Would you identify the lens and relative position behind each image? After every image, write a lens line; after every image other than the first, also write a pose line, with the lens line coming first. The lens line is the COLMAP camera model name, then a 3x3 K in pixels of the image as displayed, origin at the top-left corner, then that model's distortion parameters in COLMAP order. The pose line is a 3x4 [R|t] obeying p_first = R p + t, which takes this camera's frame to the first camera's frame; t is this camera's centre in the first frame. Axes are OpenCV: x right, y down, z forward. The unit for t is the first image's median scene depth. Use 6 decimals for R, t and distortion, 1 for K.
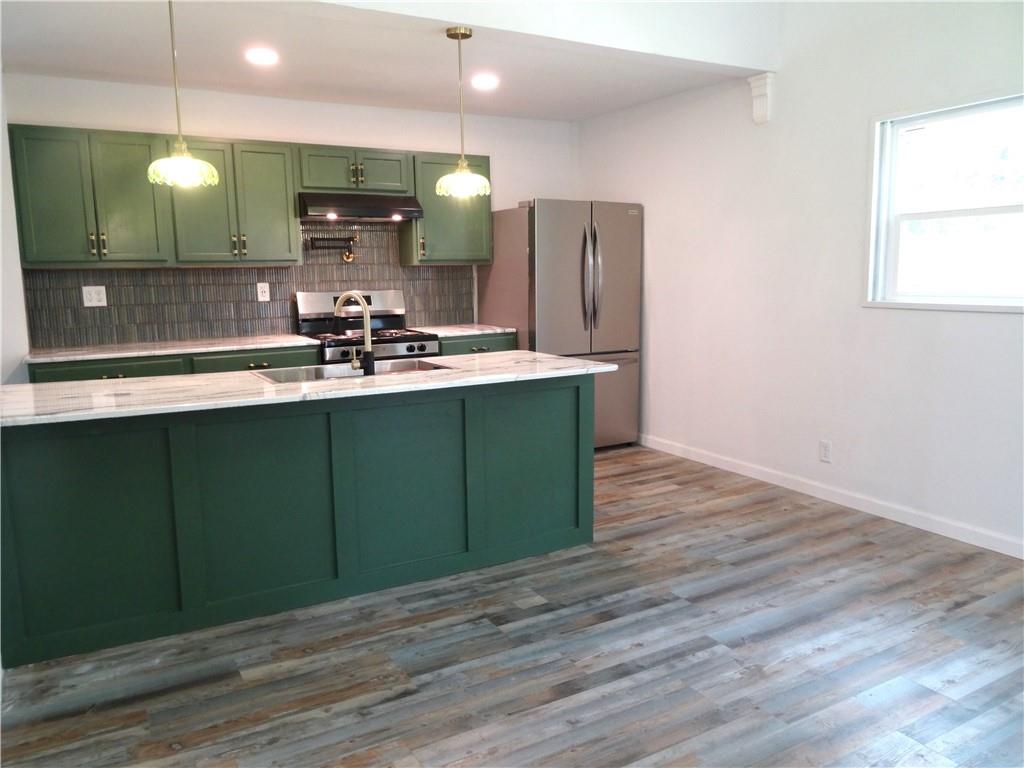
lens RADIAL K [[769.3, 0, 507.4], [0, 769.3, 383.8], [0, 0, 1]] dist [-0.004698, 0.009374]
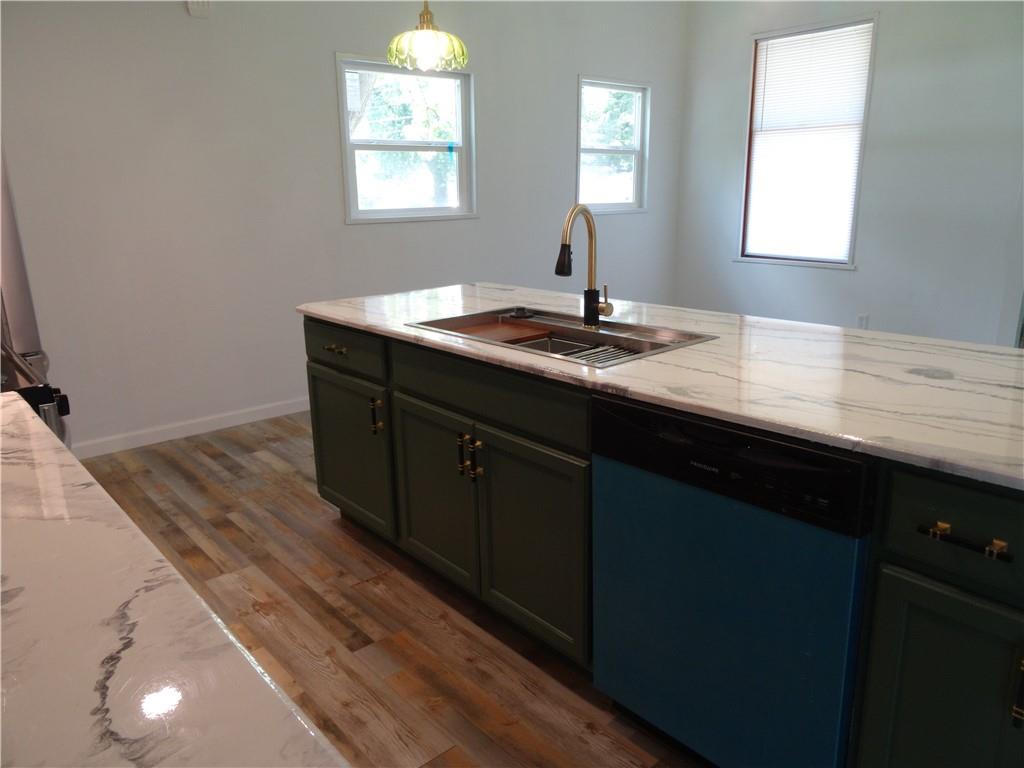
lens RADIAL K [[740.8, 0, 513.4], [0, 740.8, 375.5], [0, 0, 1]] dist [0.034270, -0.004796]
pose [[-0.207424, -0.223565, 0.952362, -0.827188], [0.163944, 0.951823, 0.259145, -0.157275], [-0.964416, 0.209887, -0.160778, 1.168516]]
